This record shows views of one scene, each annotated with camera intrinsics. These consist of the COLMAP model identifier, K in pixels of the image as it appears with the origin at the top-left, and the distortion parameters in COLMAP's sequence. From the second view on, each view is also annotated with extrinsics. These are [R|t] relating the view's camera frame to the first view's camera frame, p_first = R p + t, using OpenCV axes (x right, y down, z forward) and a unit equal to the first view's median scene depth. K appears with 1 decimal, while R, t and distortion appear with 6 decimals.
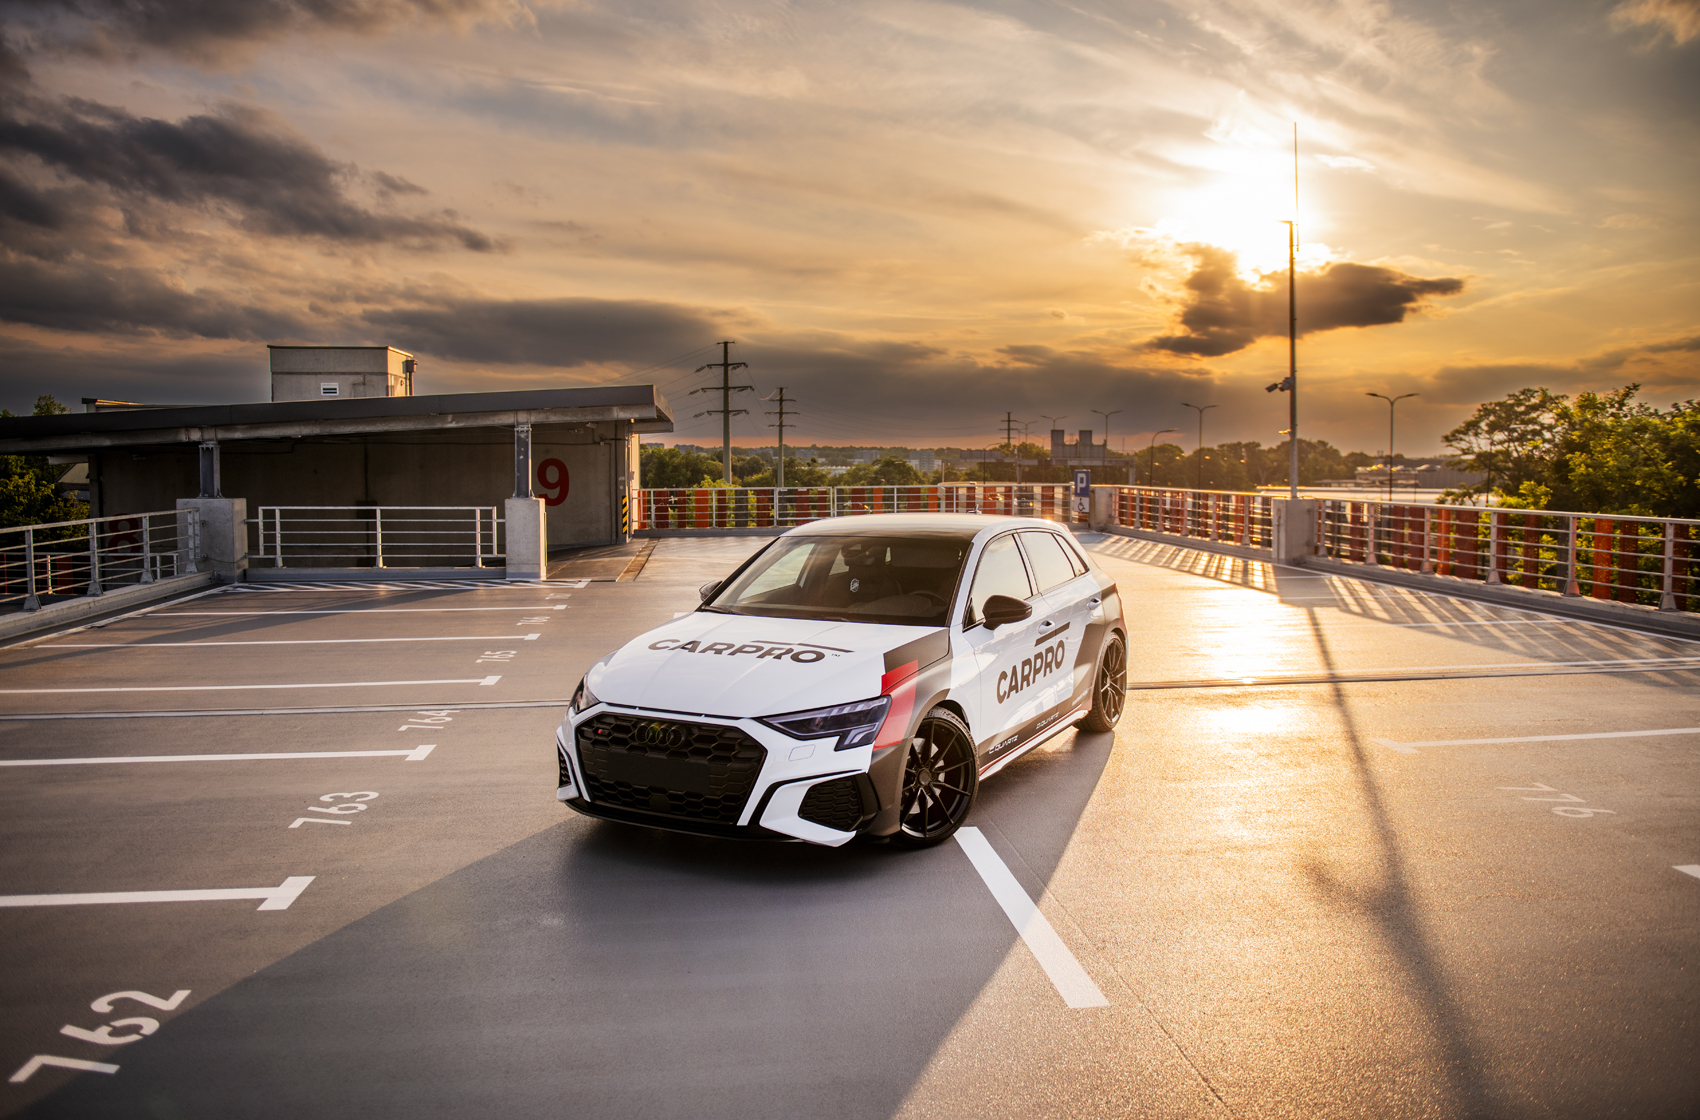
lens RADIAL K [[1246.3, 0, 846.2], [0, 1246.3, 565.0], [0, 0, 1]] dist [-0.058410, -0.003435]
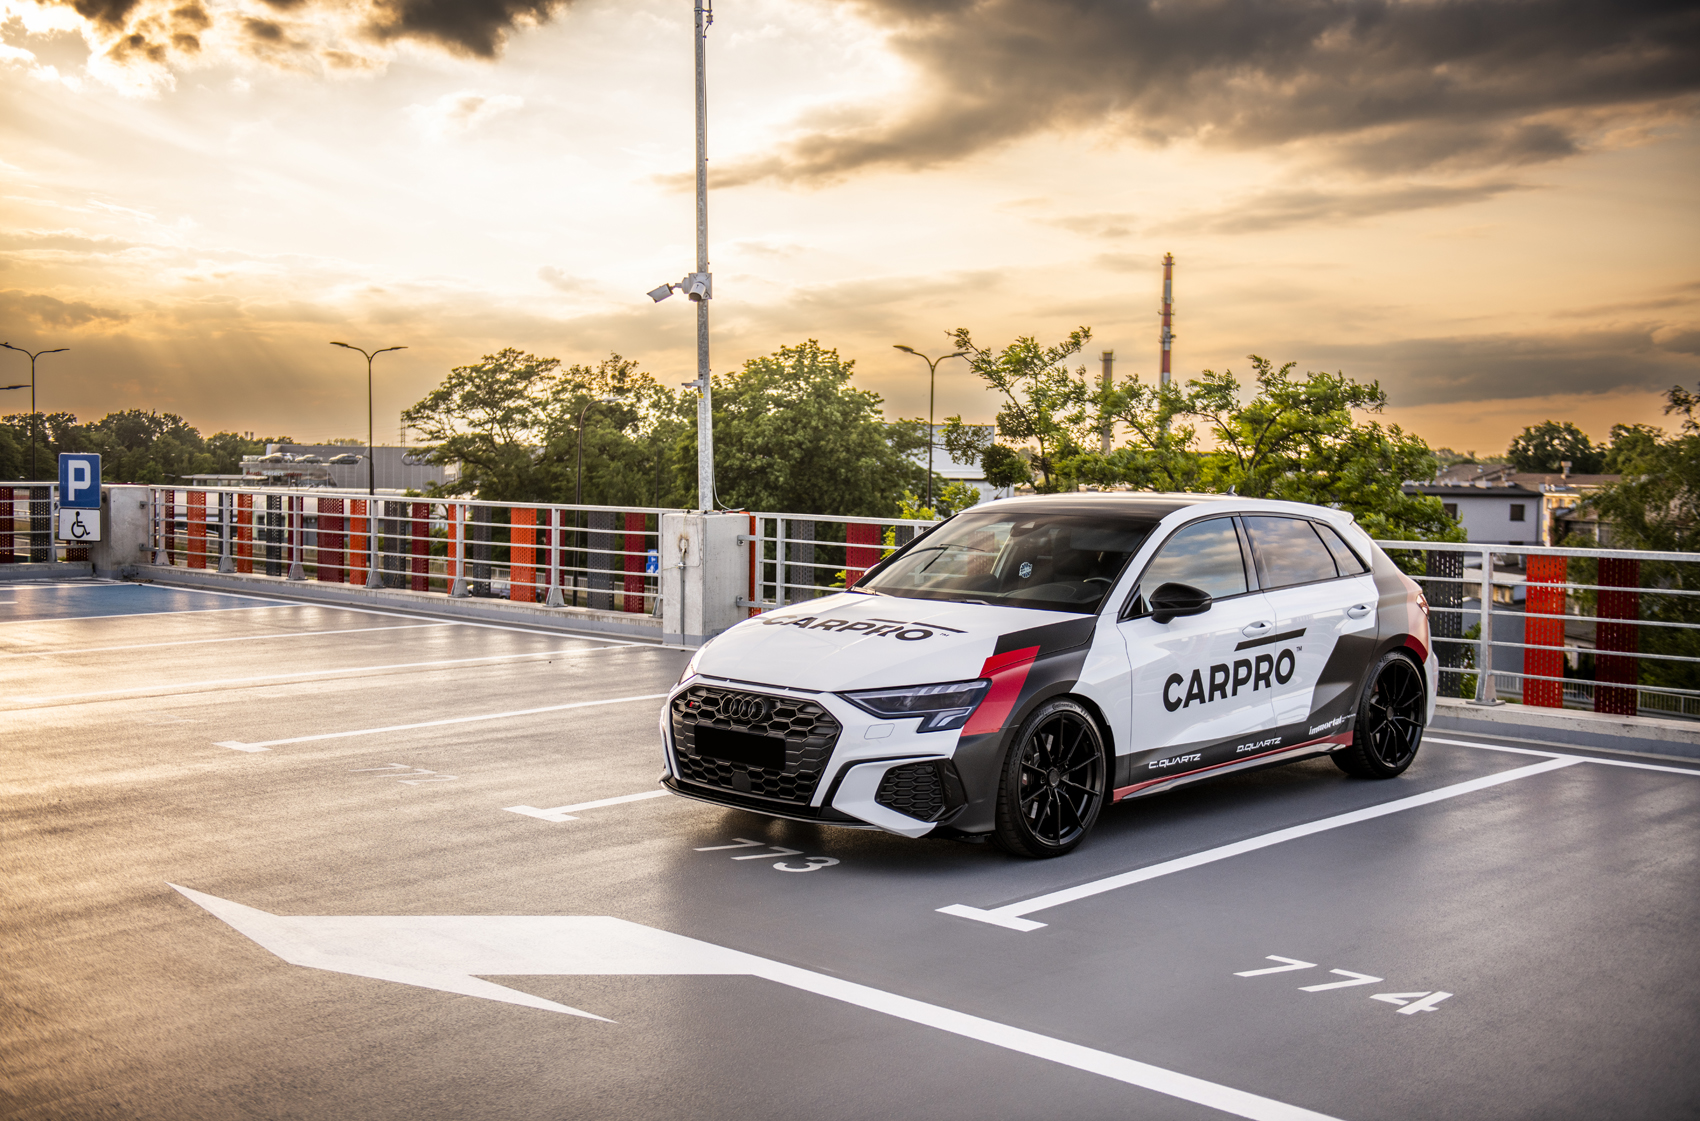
lens RADIAL K [[1877.6, 0, 850.3], [0, 1877.6, 554.6], [0, 0, 1]] dist [0.019890, 0.000000]
pose [[0.962190, 0.034764, -0.270152, 0.279481], [-0.040741, 0.999033, -0.016549, 0.038057], [0.269316, 0.026929, 0.962675, -0.314498]]
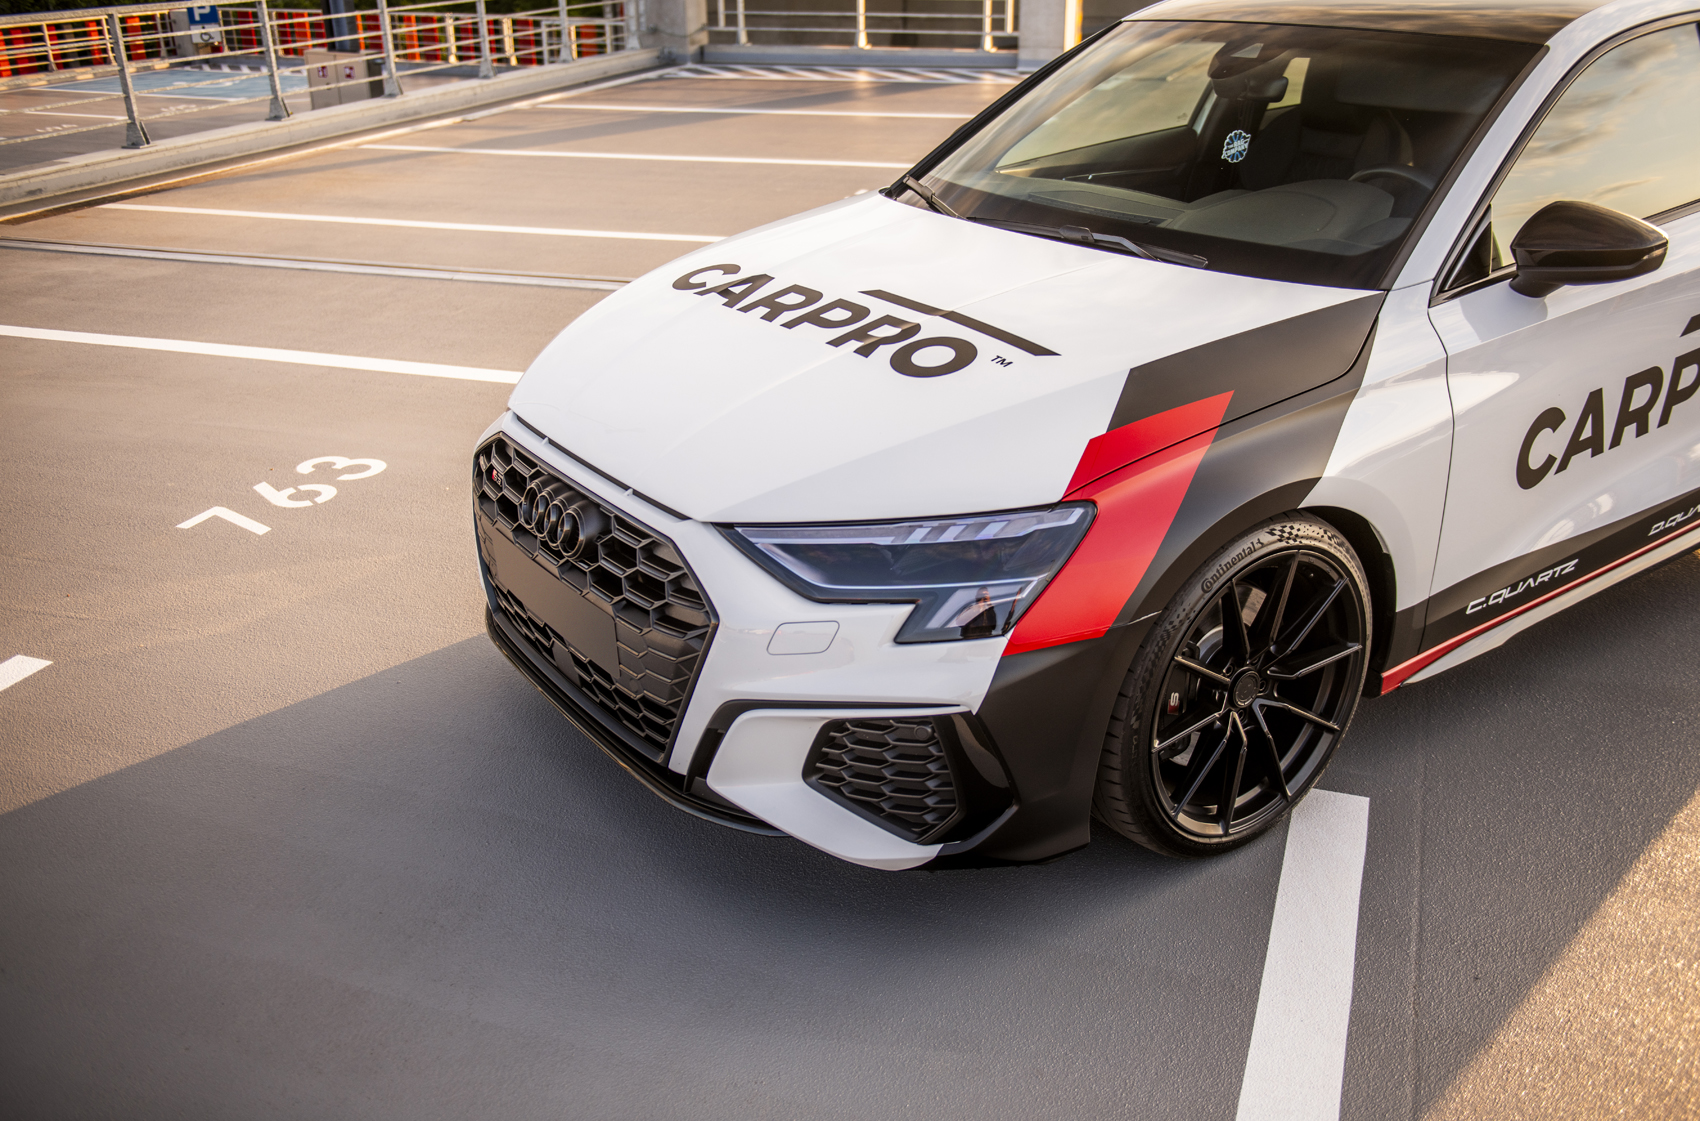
lens RADIAL K [[1484.2, 0, 855.4], [0, 1484.2, 559.6], [0, 0, 1]] dist [0.005246, -0.004849]
pose [[0.898653, 0.163545, -0.407034, 0.139702], [-0.020670, 0.942657, 0.333121, -0.019465], [0.438173, -0.290947, 0.850502, 0.555539]]
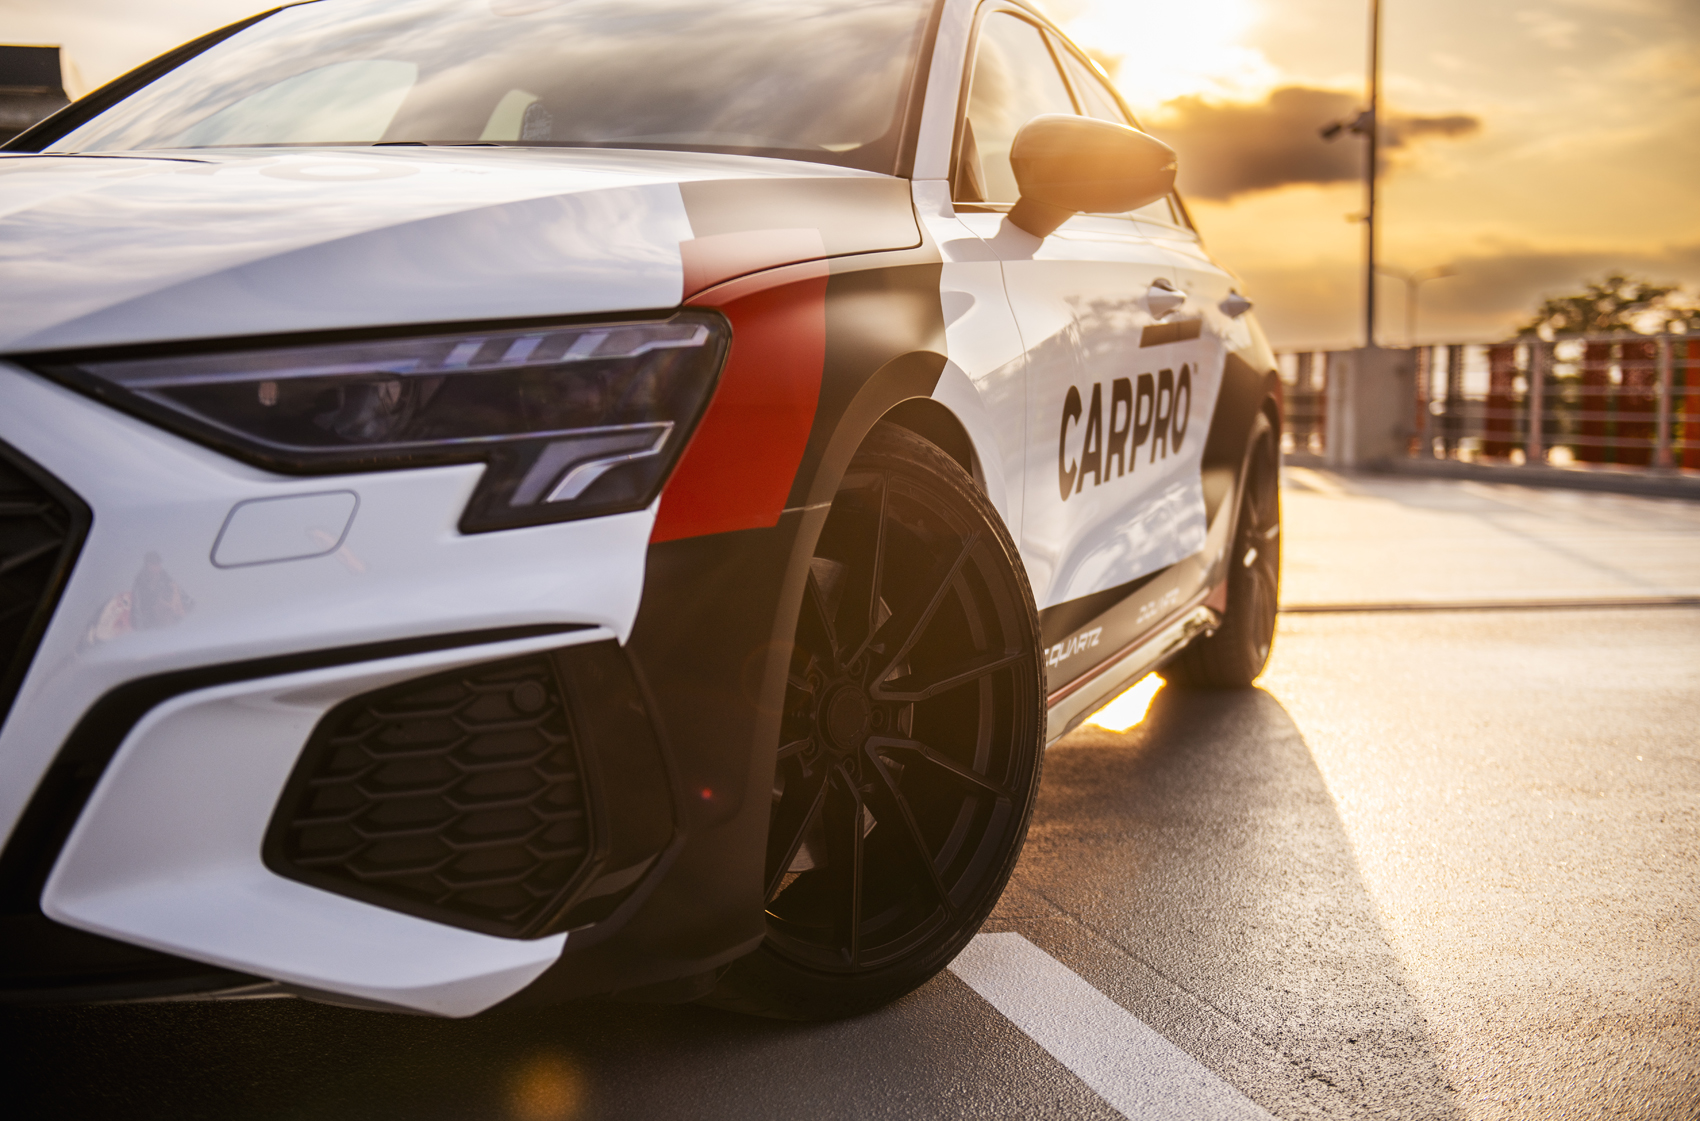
lens RADIAL K [[2123.9, 0, 855.5], [0, 2123.9, 566.4], [0, 0, 1]] dist [0.045624, 0.000000]
pose [[0.985548, 0.010596, 0.169066, -0.004121], [-0.011838, 0.999910, 0.006334, 0.135445], [-0.168983, -0.008244, 0.985584, 0.582678]]
